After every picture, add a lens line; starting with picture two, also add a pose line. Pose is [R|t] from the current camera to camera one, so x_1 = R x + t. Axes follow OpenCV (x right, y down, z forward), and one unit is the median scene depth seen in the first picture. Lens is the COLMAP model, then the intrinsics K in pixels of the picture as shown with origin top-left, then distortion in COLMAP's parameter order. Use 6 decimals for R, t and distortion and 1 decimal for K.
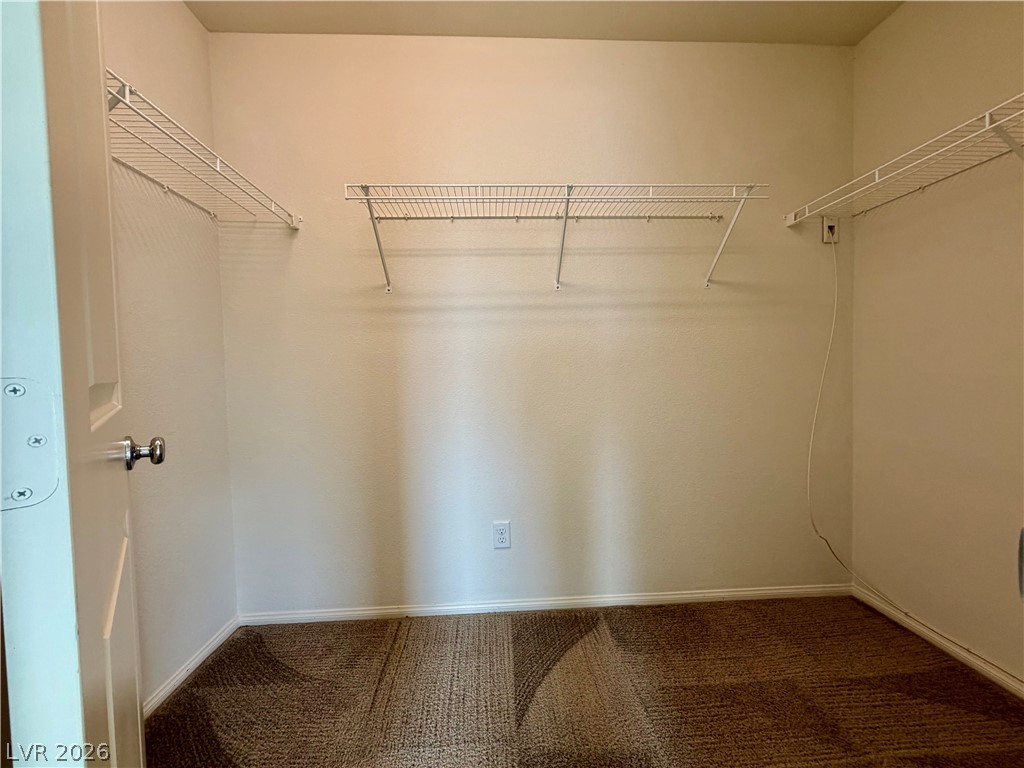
lens RADIAL K [[409.4, 0, 512.6], [0, 409.4, 381.1], [0, 0, 1]] dist [0.000257, 0.000774]
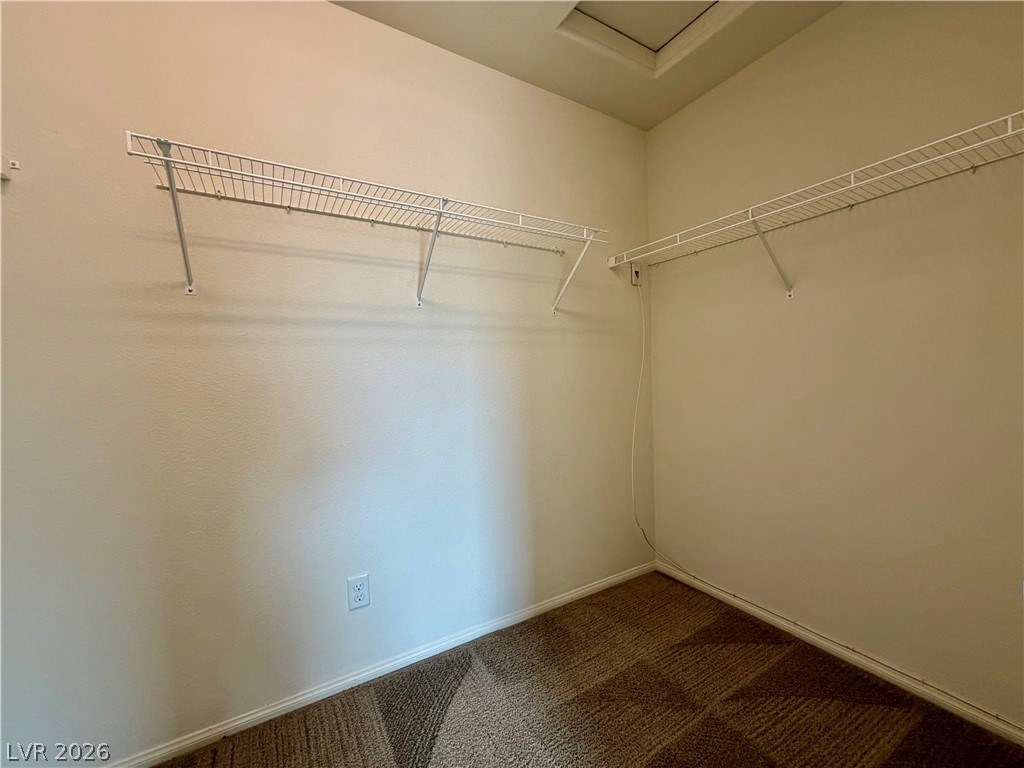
lens RADIAL K [[409.4, 0, 517.0], [0, 409.4, 382.4], [0, 0, 1]] dist [0.000257, 0.000774]
pose [[0.885951, -0.009945, 0.463673, -0.127823], [0.018828, 0.999717, -0.014533, -0.038540], [-0.463397, 0.021606, 0.885887, 0.094540]]
